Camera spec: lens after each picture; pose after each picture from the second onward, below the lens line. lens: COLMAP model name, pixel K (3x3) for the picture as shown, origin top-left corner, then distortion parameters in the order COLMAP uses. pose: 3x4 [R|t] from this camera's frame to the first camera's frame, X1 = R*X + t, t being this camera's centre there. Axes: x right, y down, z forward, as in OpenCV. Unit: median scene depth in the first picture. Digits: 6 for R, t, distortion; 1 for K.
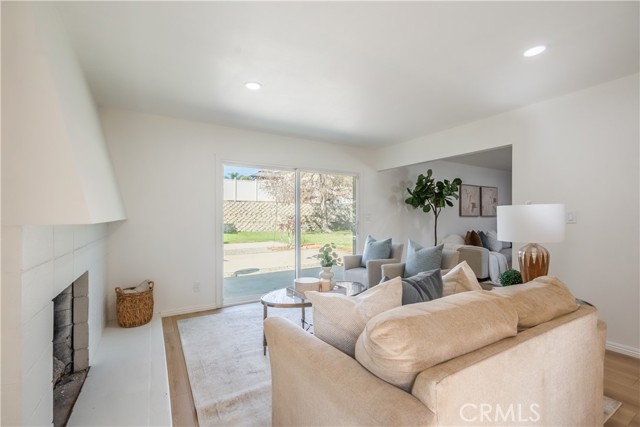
lens RADIAL K [[278.9, 0, 320.0], [0, 278.9, 213.5], [0, 0, 1]] dist [0.001311, 0.000103]
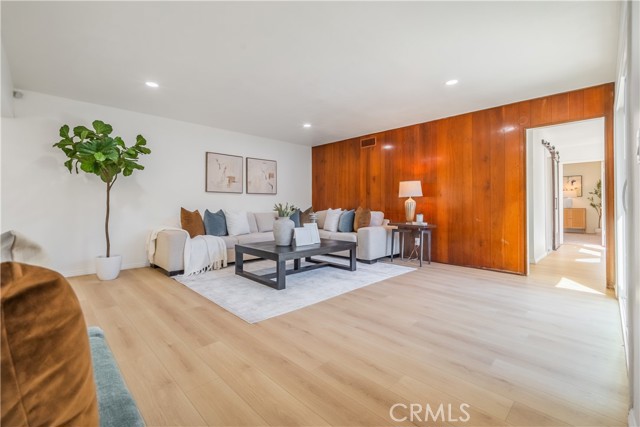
lens RADIAL K [[281.2, 0, 312.5], [0, 281.2, 202.6], [0, 0, 1]] dist [-0.014765, -0.000144]
pose [[0.973242, -0.002182, 0.229774, 0.579621], [0.004667, 0.999936, -0.010274, 0.046575], [-0.229737, 0.011071, 0.973190, 0.151592]]
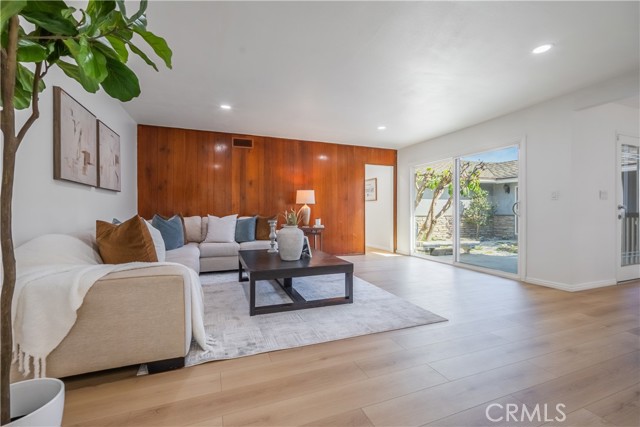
lens RADIAL K [[278.9, 0, 320.0], [0, 278.9, 213.5], [0, 0, 1]] dist [0.001311, 0.000103]
pose [[0.161688, -0.013431, 0.986751, 0.205638], [-0.001778, 0.999902, 0.013901, 0.043022], [-0.986840, -0.004002, 0.161648, 0.592967]]
